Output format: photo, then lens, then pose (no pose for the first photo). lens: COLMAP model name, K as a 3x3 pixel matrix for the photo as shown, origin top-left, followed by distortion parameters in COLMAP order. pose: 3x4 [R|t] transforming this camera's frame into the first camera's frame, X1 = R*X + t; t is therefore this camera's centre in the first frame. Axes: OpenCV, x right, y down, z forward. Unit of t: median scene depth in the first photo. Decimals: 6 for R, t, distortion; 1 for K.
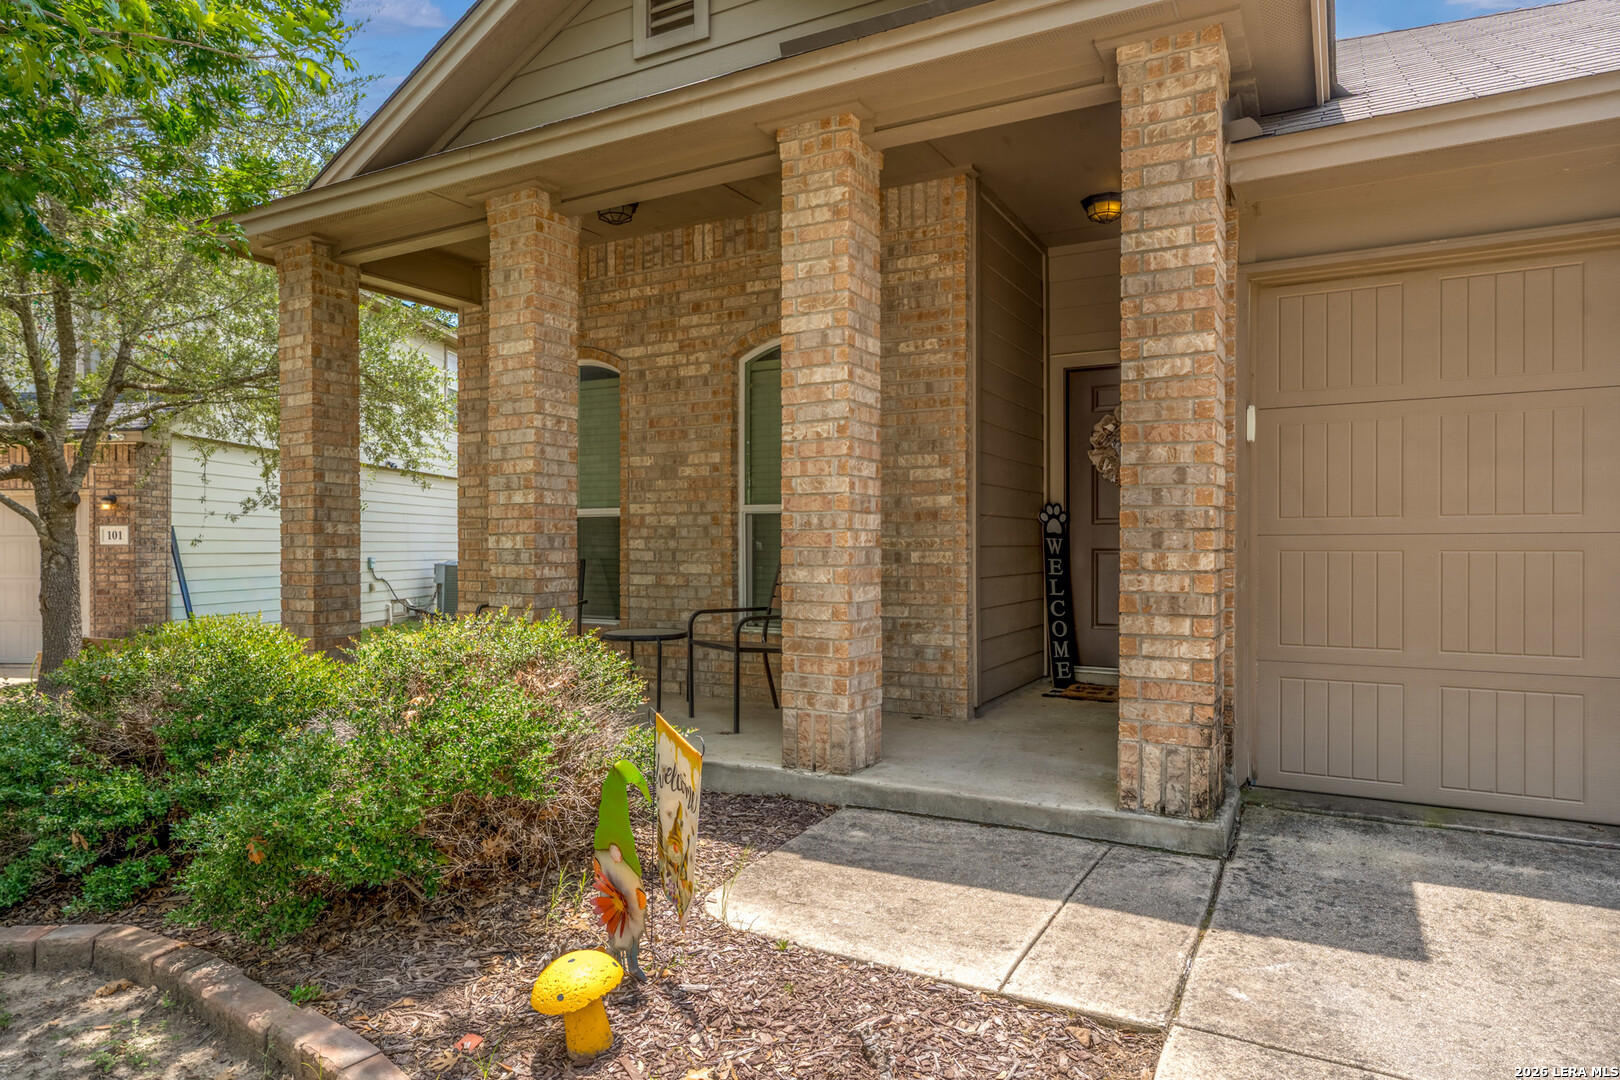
lens RADIAL K [[976.7, 0, 815.8], [0, 976.7, 546.4], [0, 0, 1]] dist [0.000810, 0.001550]
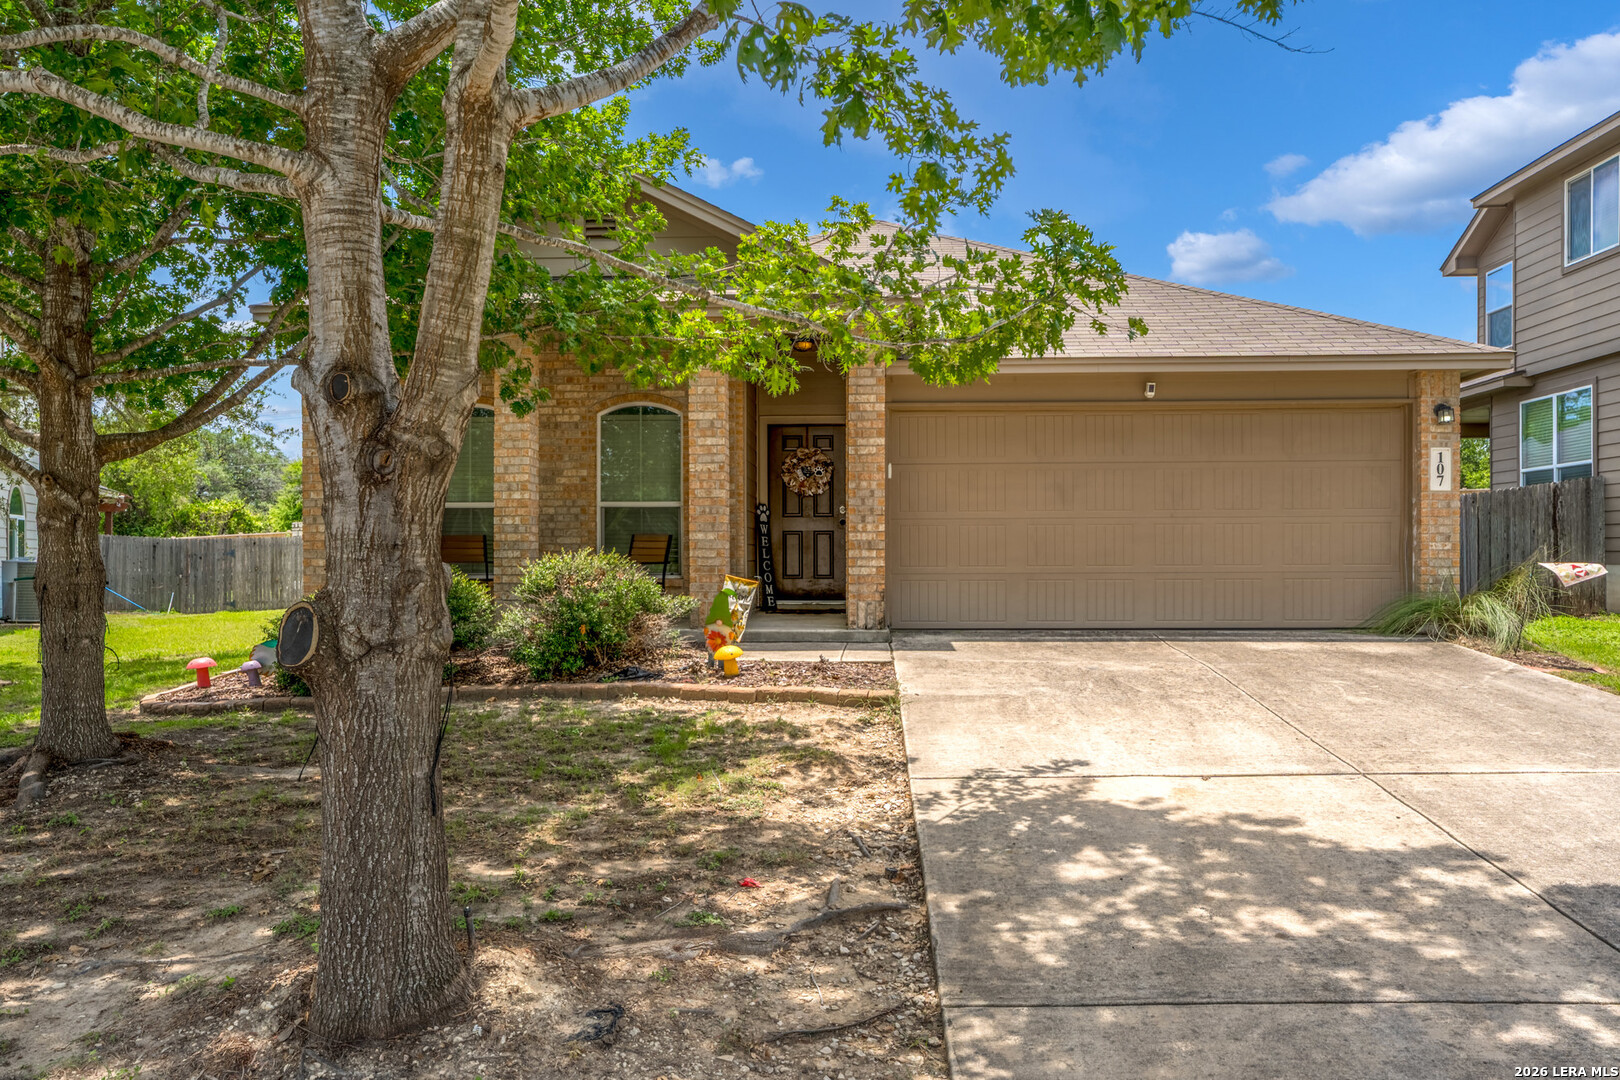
lens RADIAL K [[1121.4, 0, 809.9], [0, 1121.4, 541.2], [0, 0, 1]] dist [-0.001128, -0.000011]
pose [[0.902579, 0.002205, 0.430519, -0.964846], [0.002525, 0.999943, -0.010413, 0.075979], [-0.430518, 0.010486, 0.902521, -1.461561]]
